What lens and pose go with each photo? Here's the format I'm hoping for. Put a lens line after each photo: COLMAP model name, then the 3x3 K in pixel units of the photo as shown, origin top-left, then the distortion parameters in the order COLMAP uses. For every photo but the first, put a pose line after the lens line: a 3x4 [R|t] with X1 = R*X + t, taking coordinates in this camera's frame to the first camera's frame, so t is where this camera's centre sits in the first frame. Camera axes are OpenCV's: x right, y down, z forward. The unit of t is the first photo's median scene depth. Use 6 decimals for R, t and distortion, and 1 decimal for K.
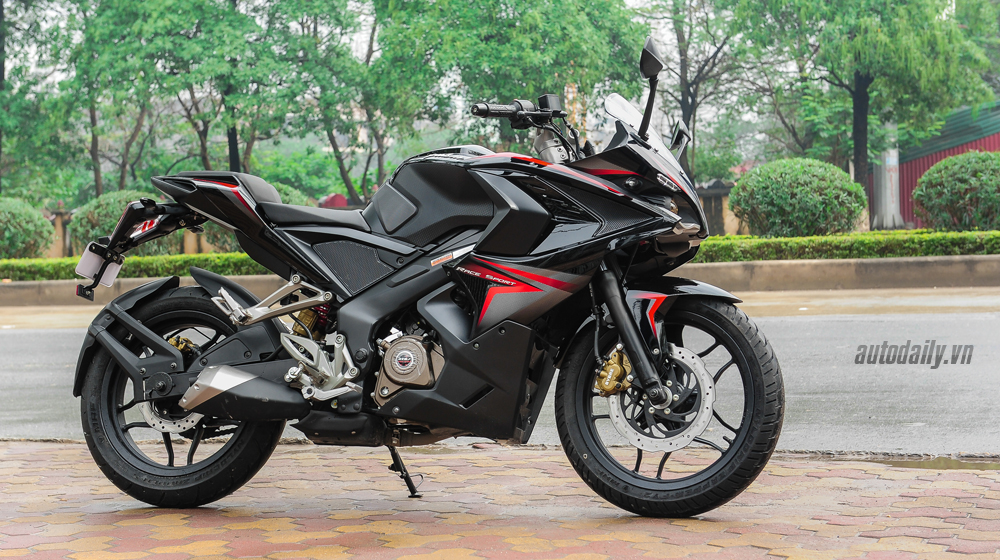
lens RADIAL K [[1824.1, 0, 495.7], [0, 1824.1, 274.0], [0, 0, 1]] dist [0.229620, 0.000000]
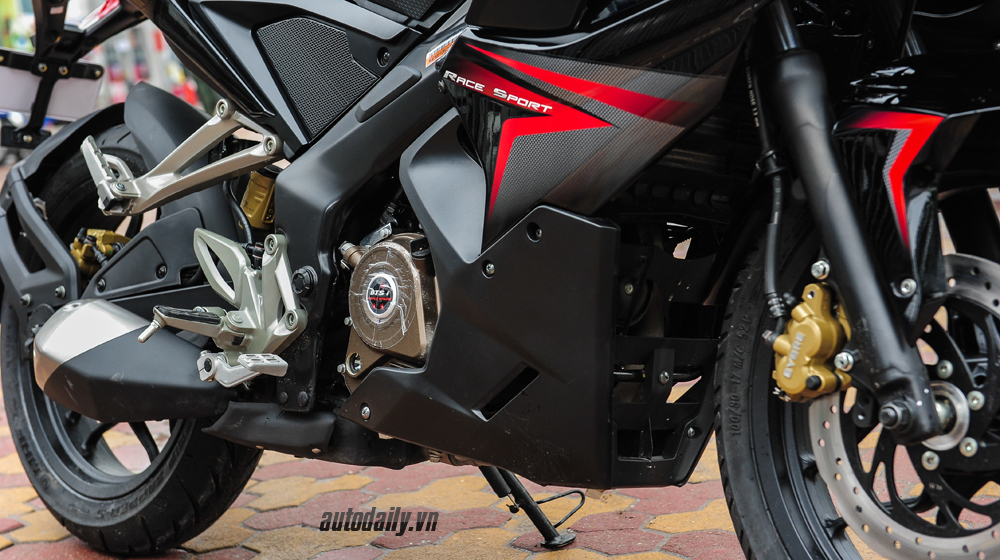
lens RADIAL K [[1772.7, 0, 505.2], [0, 1772.7, 283.4], [0, 0, 1]] dist [0.135931, 0.000000]
pose [[0.886697, -0.019578, -0.461937, 0.167506], [0.100269, 0.983468, 0.150787, -0.015105], [0.451348, -0.180020, 0.874001, 0.651042]]
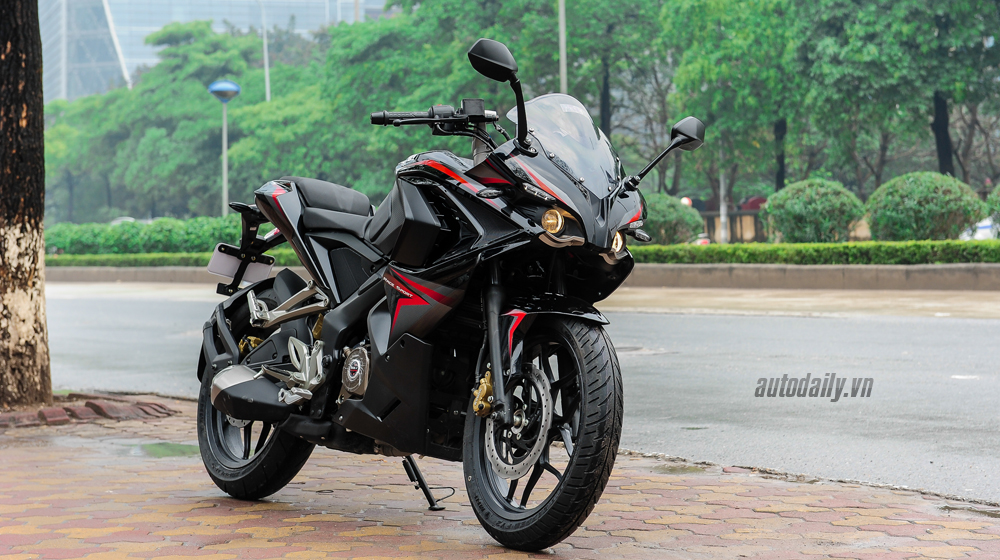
lens RADIAL K [[2169.1, 0, 501.0], [0, 2169.1, 278.3], [0, 0, 1]] dist [0.397734, 0.000000]
pose [[0.799207, 0.023950, -0.600578, 0.726794], [-0.014330, 0.999681, 0.020796, -0.028133], [0.600885, -0.008014, 0.799296, 0.098743]]
